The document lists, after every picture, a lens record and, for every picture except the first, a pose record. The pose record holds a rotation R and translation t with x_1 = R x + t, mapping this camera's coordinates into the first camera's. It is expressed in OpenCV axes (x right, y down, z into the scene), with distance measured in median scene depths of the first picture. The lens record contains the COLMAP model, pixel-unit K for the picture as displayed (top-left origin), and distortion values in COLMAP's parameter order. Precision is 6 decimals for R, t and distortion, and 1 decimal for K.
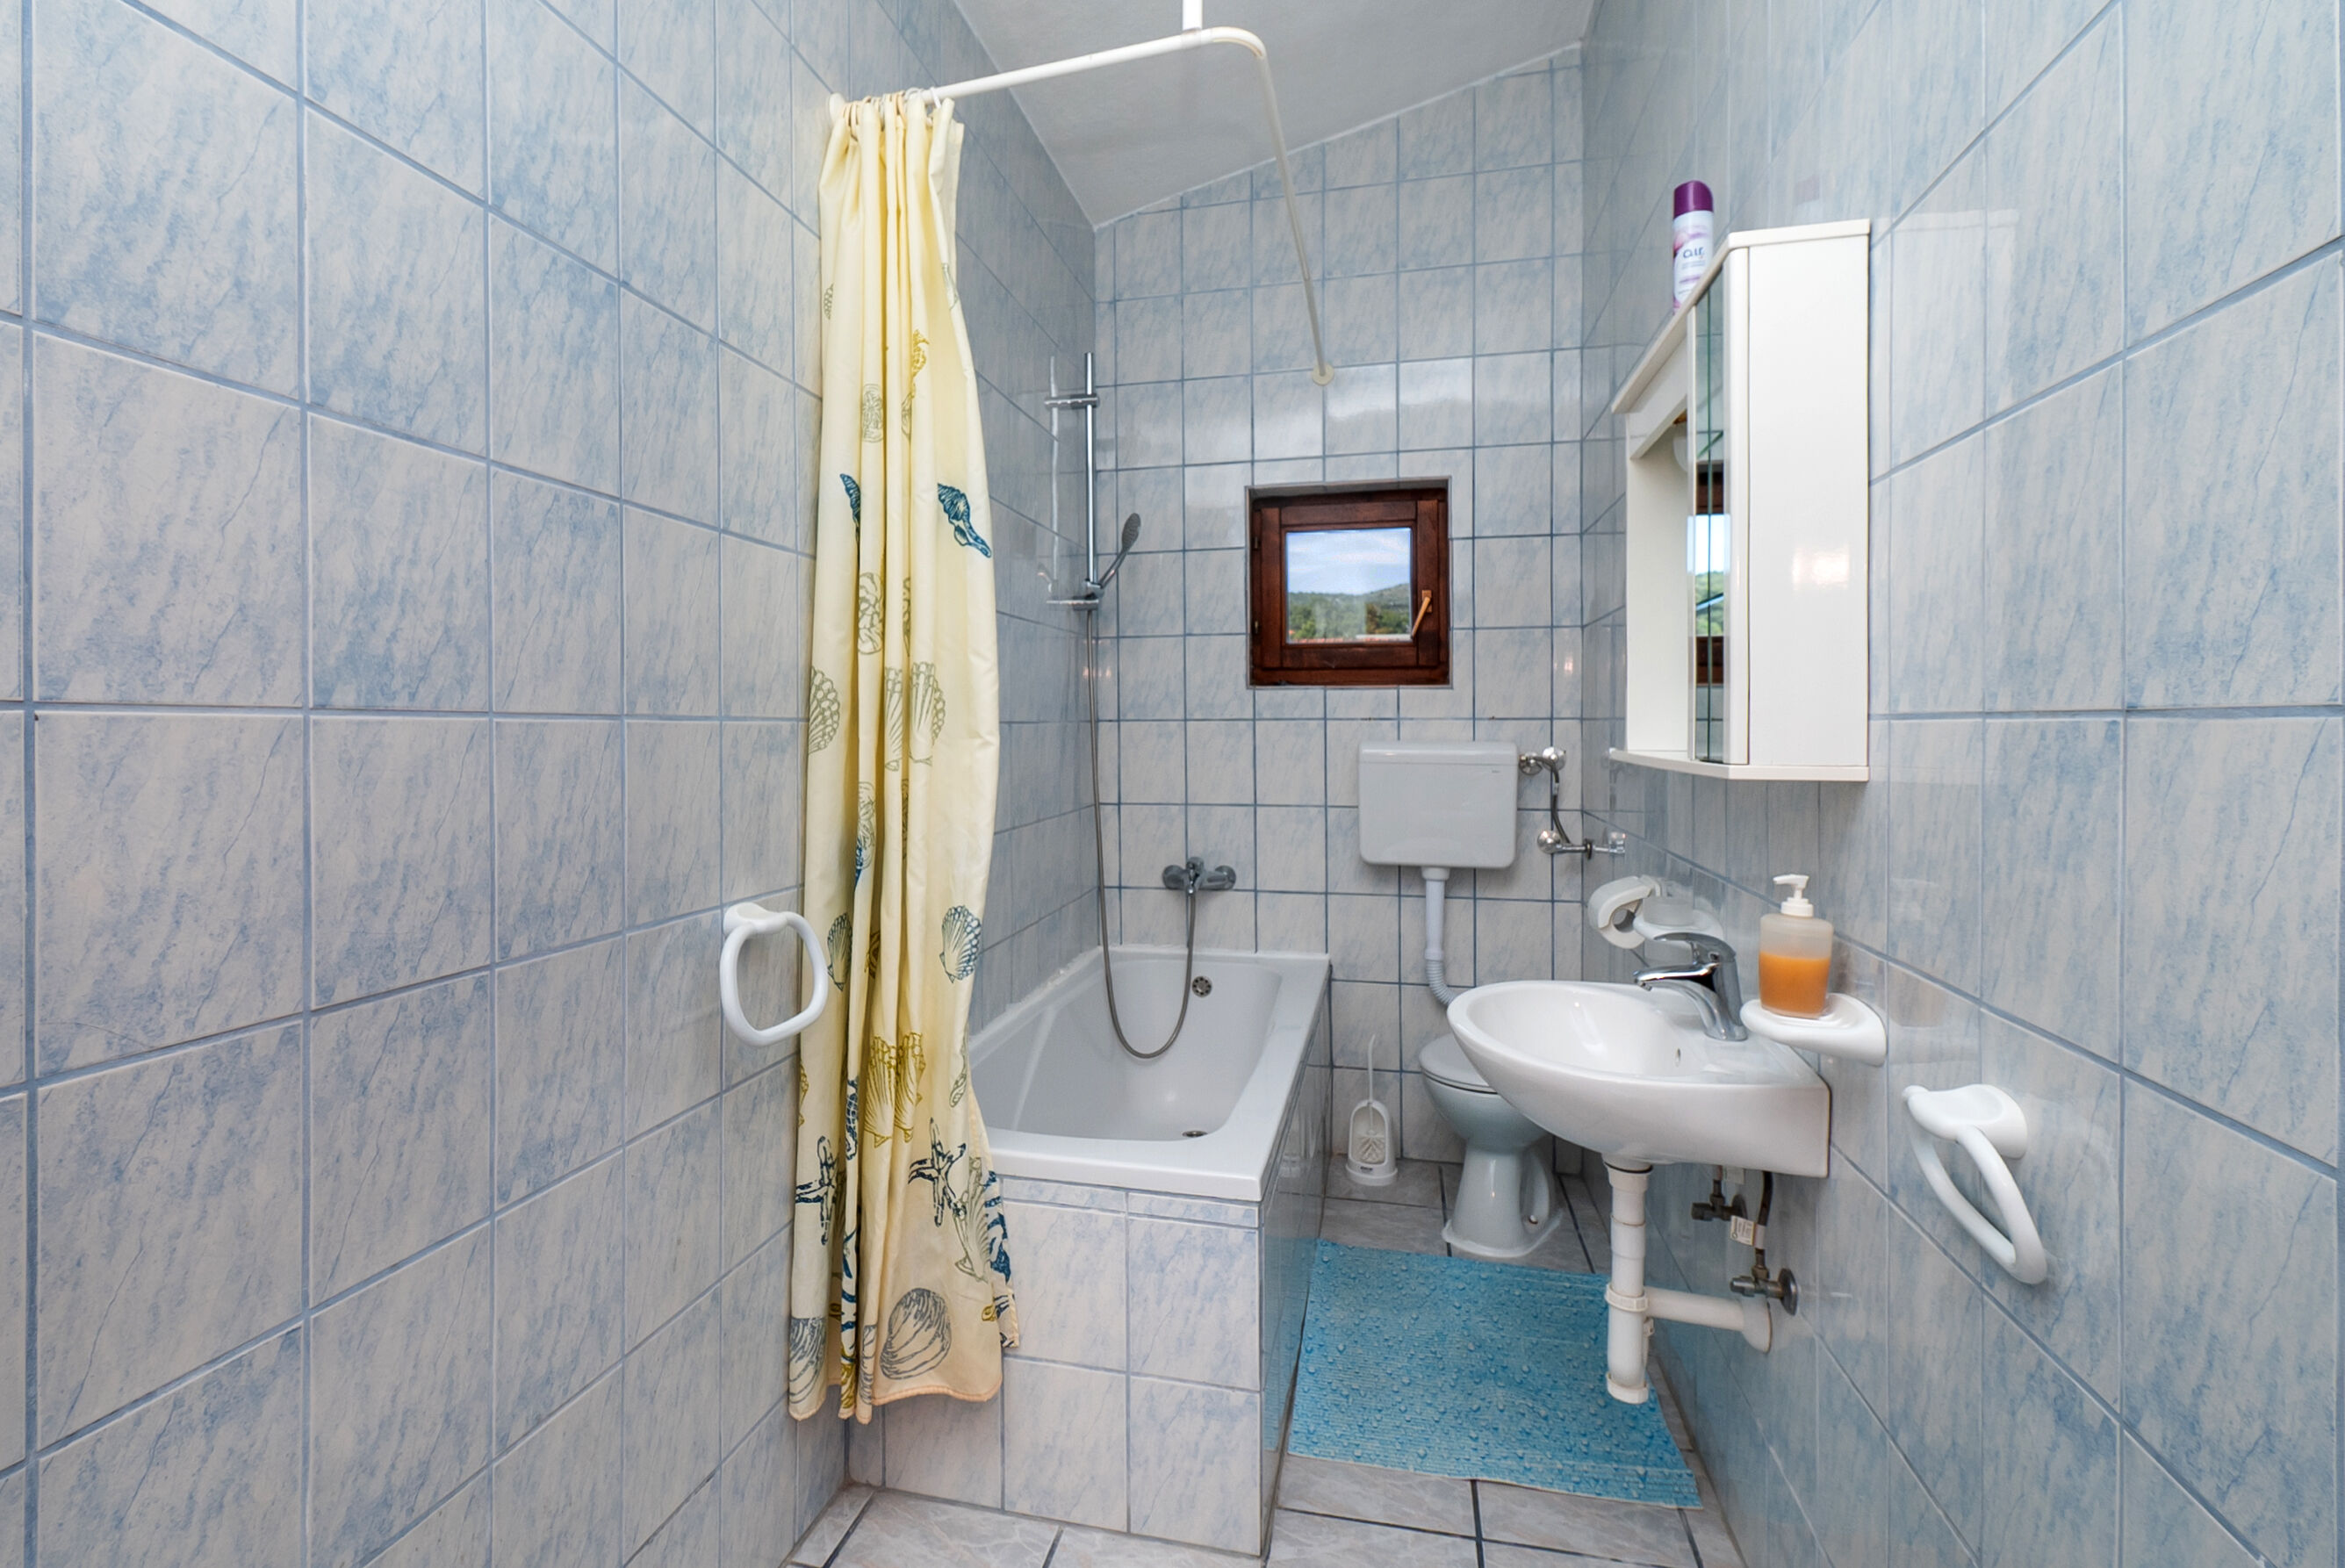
lens RADIAL K [[1066.2, 0, 1212.8], [0, 1066.2, 715.5], [0, 0, 1]] dist [0.003778, -0.007683]
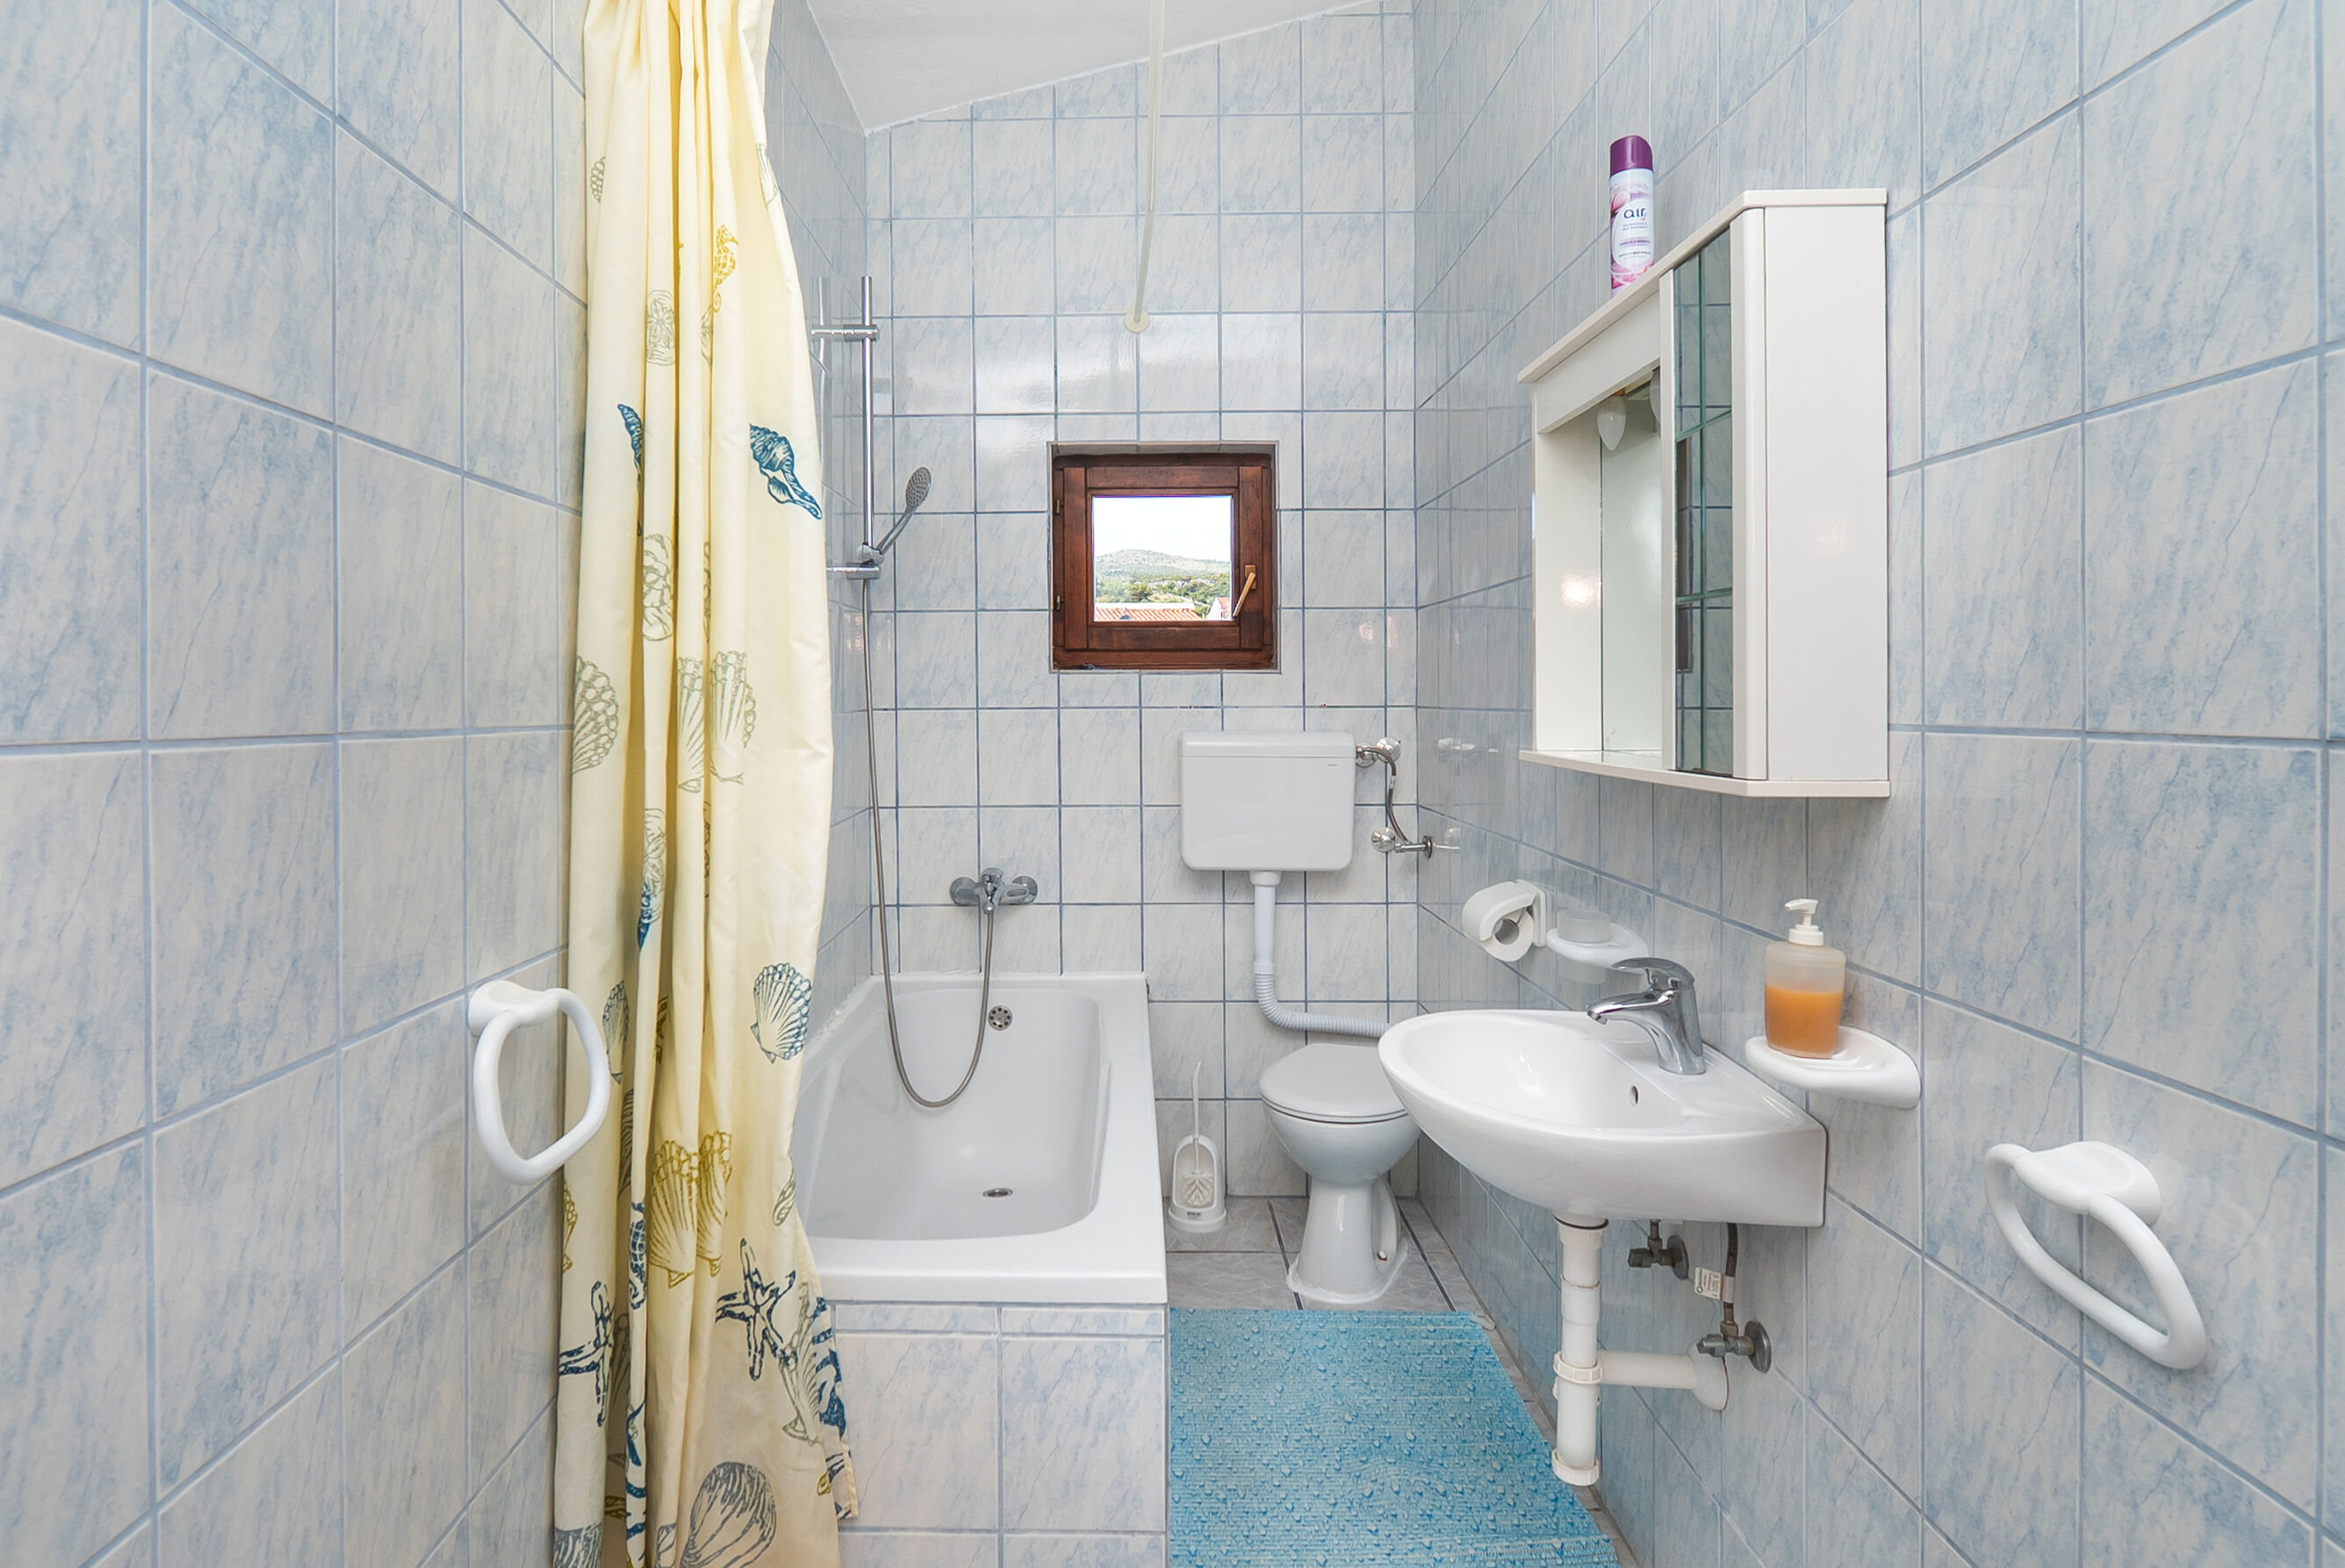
lens RADIAL K [[1132.2, 0, 1150.5], [0, 1132.2, 674.9], [0, 0, 1]] dist [-0.000137, -0.007643]
pose [[0.976801, 0.001258, 0.214146, -0.153441], [0.000850, 0.999952, -0.009755, -0.025035], [-0.214148, 0.009711, 0.976753, 0.131916]]
